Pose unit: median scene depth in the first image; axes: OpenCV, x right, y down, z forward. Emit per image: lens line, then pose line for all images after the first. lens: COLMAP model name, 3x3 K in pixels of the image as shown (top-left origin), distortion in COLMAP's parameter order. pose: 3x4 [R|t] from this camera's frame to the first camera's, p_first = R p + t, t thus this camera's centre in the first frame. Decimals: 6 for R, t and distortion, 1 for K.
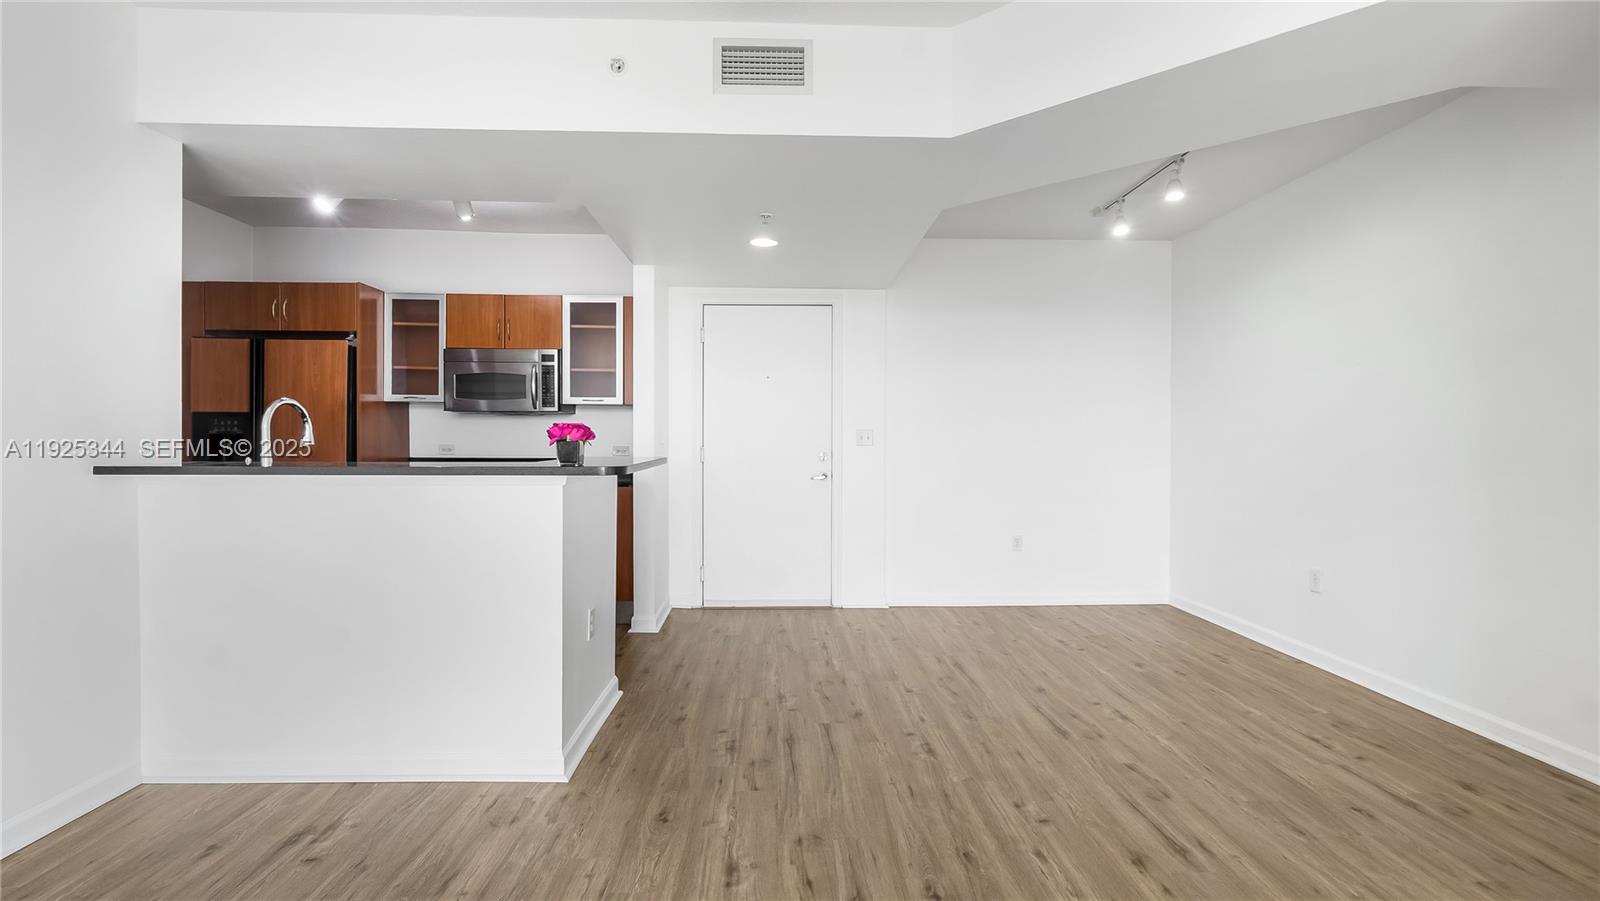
lens RADIAL K [[731.5, 0, 792.8], [0, 731.5, 459.7], [0, 0, 1]] dist [0.001022, -0.000223]
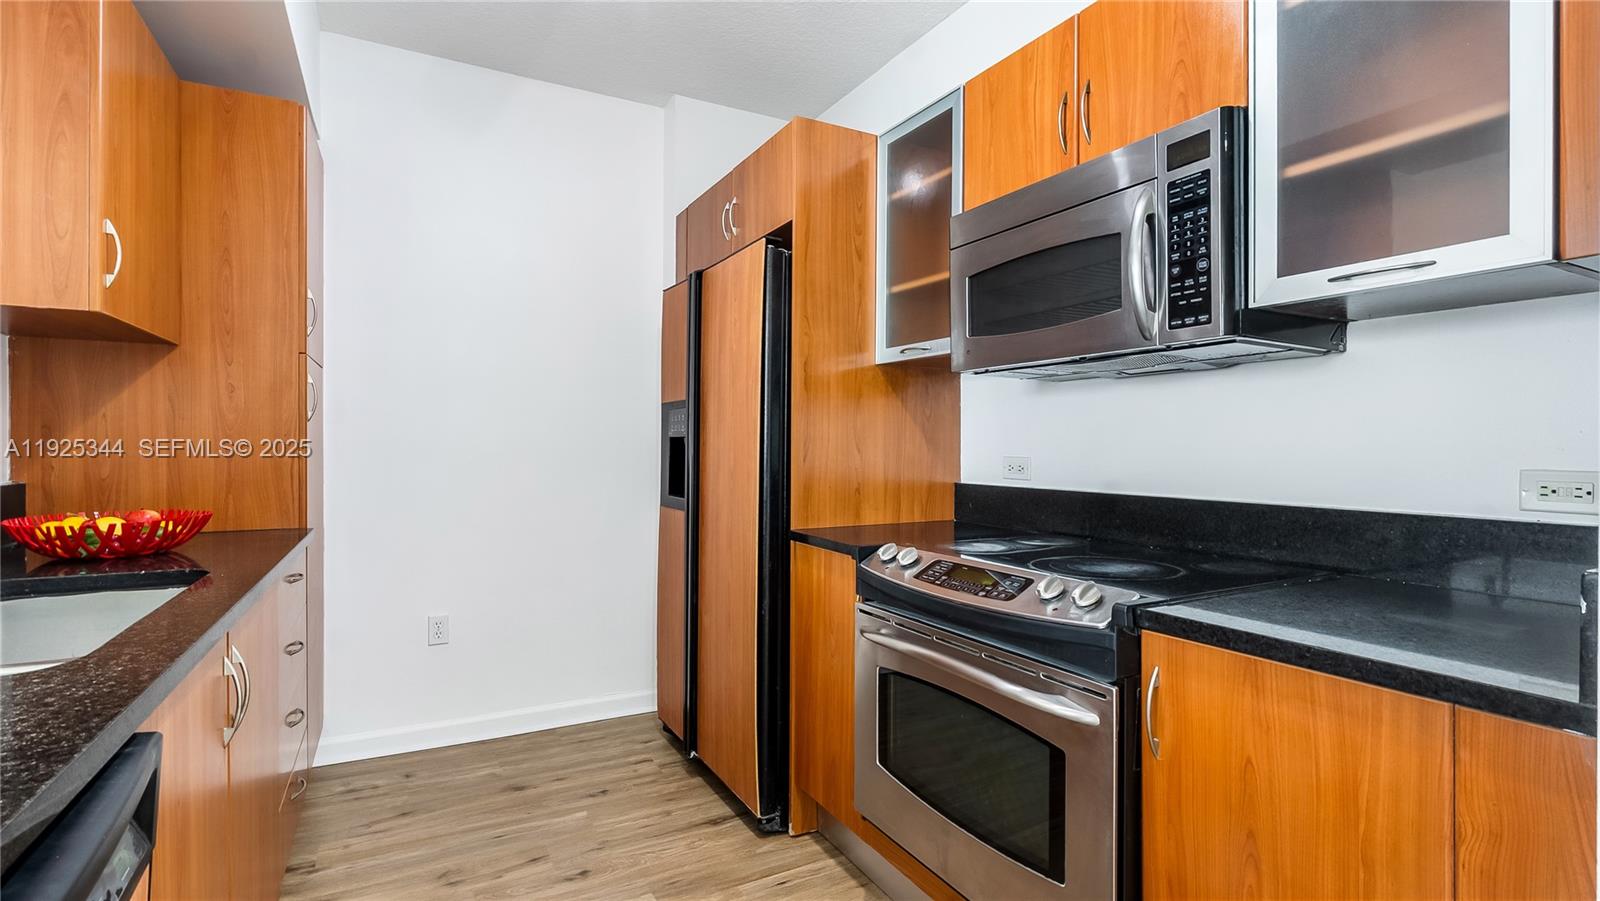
lens RADIAL K [[738.8, 0, 792.2], [0, 738.8, 454.8], [0, 0, 1]] dist [-0.011658, 0.002555]
pose [[0.450472, 0.007322, -0.892761, -0.157249], [-0.028402, 0.999578, -0.006133, -0.017090], [0.892339, 0.028119, 0.450490, 0.772588]]
